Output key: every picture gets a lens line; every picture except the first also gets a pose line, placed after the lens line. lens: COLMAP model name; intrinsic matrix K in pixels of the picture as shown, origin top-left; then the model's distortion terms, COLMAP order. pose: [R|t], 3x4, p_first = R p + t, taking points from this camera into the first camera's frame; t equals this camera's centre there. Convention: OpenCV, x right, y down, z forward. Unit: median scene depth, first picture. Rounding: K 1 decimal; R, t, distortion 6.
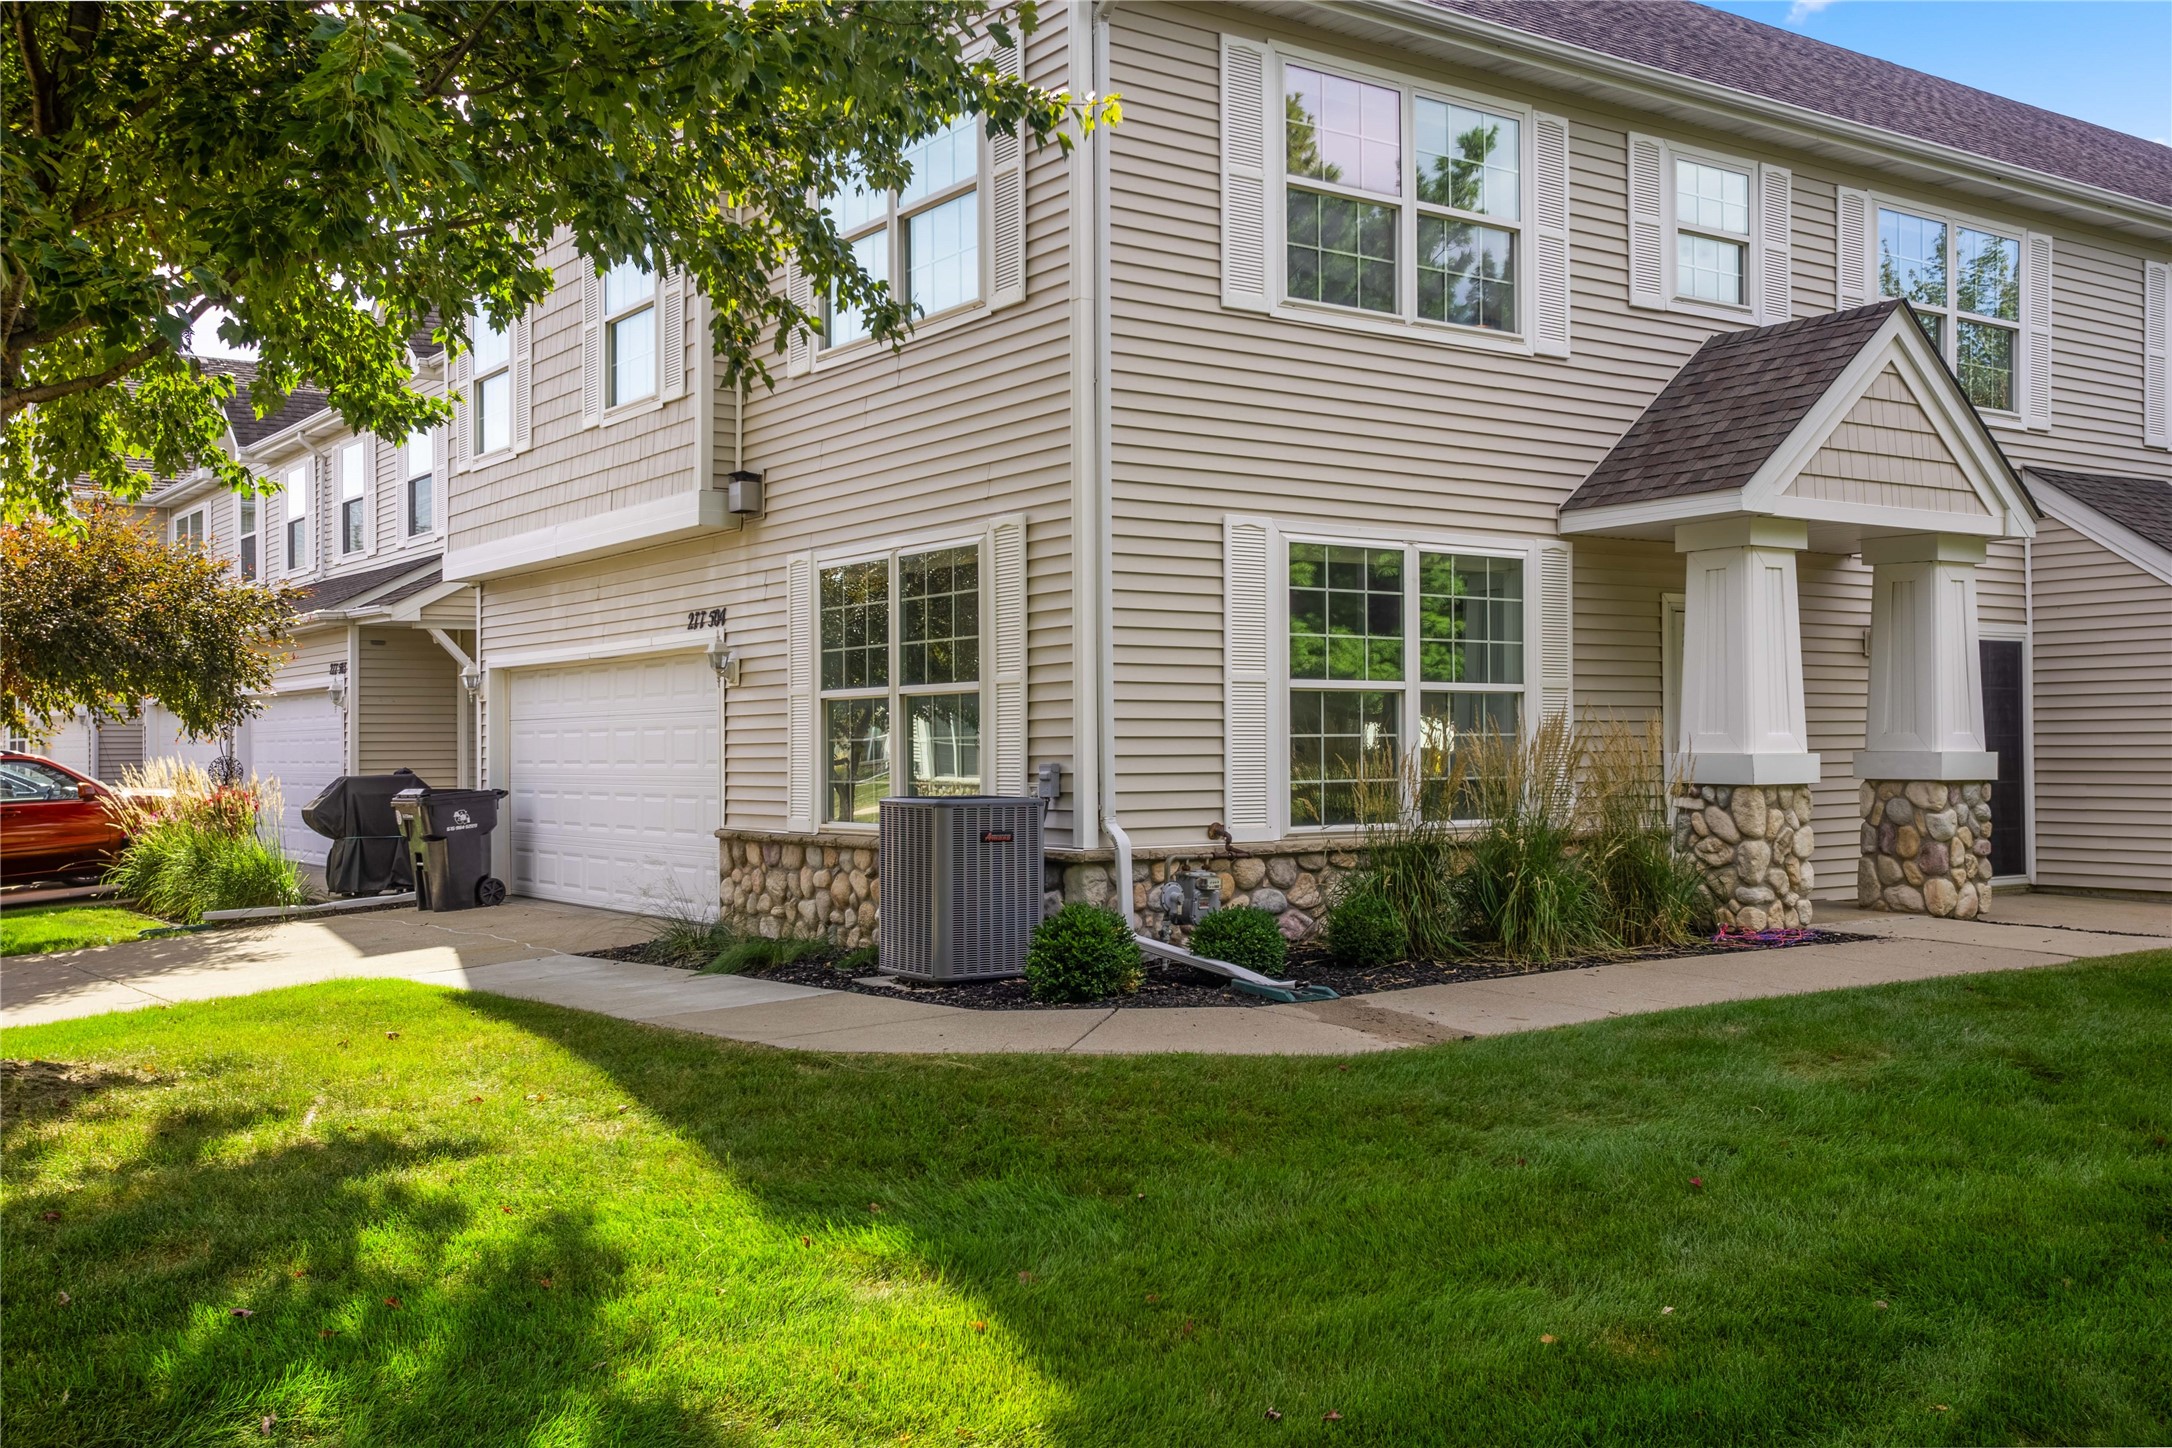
lens RADIAL K [[2069.3, 0, 1086.0], [0, 2069.3, 724.0], [0, 0, 1]] dist [0.000349, -0.000607]
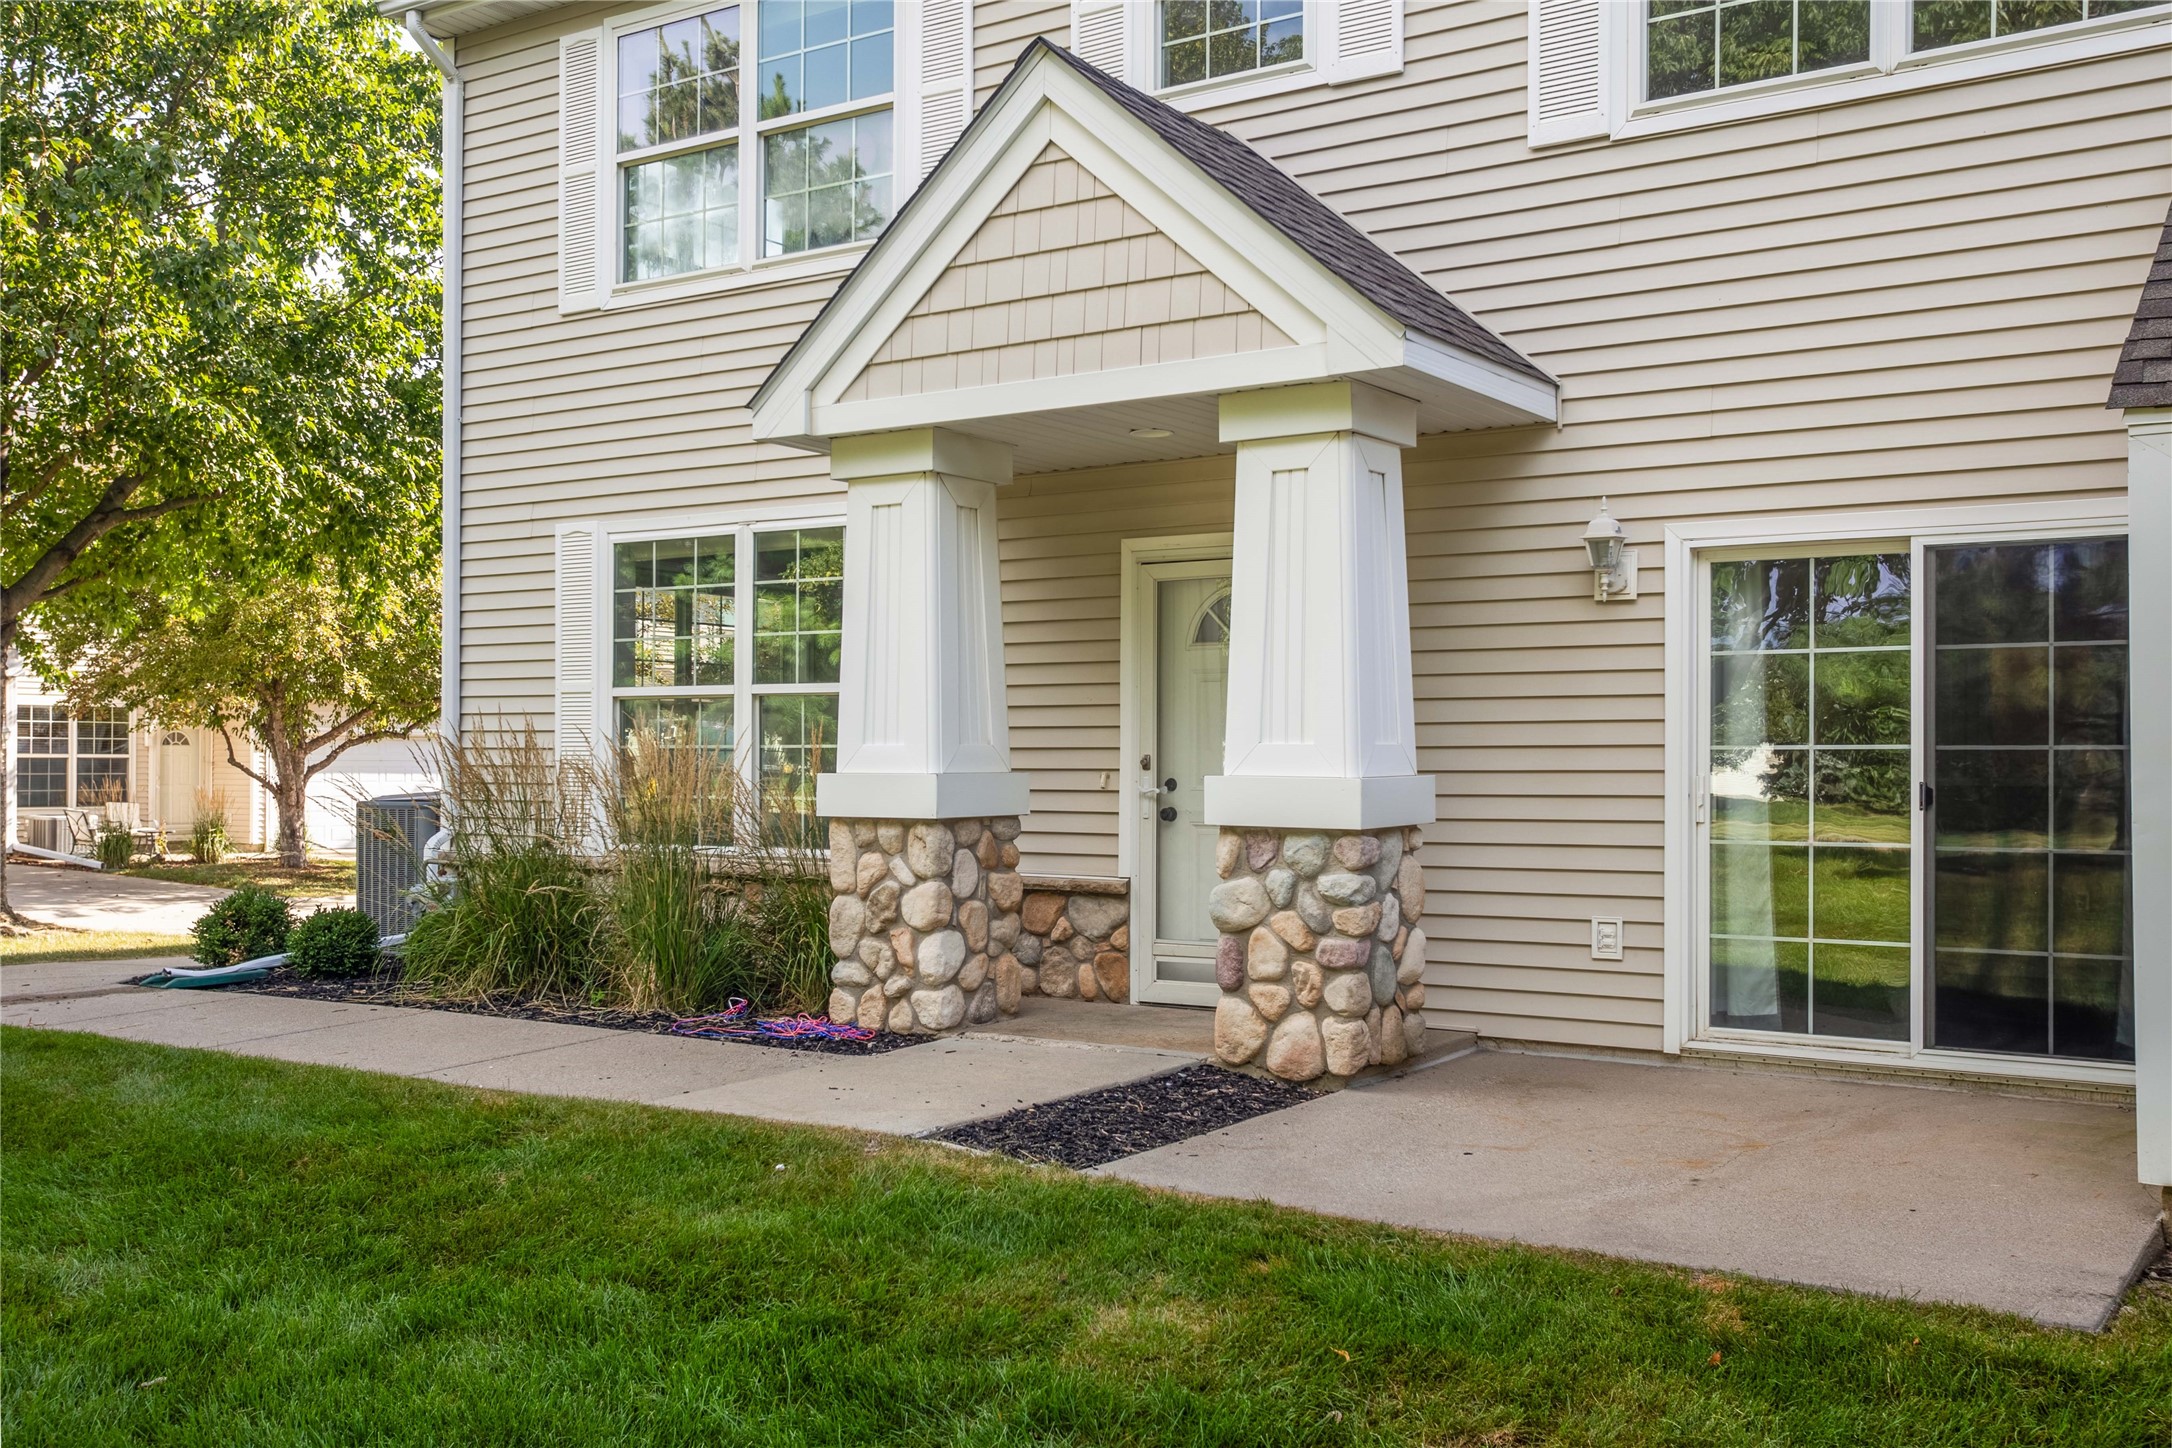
lens RADIAL K [[2069.3, 0, 1086.0], [0, 2069.3, 724.0], [0, 0, 1]] dist [0.000349, -0.000607]
pose [[0.360277, -0.009092, -0.932801, 1.010377], [0.007269, 0.999950, -0.006939, 0.003047], [0.932817, -0.004281, 0.360324, 0.818240]]
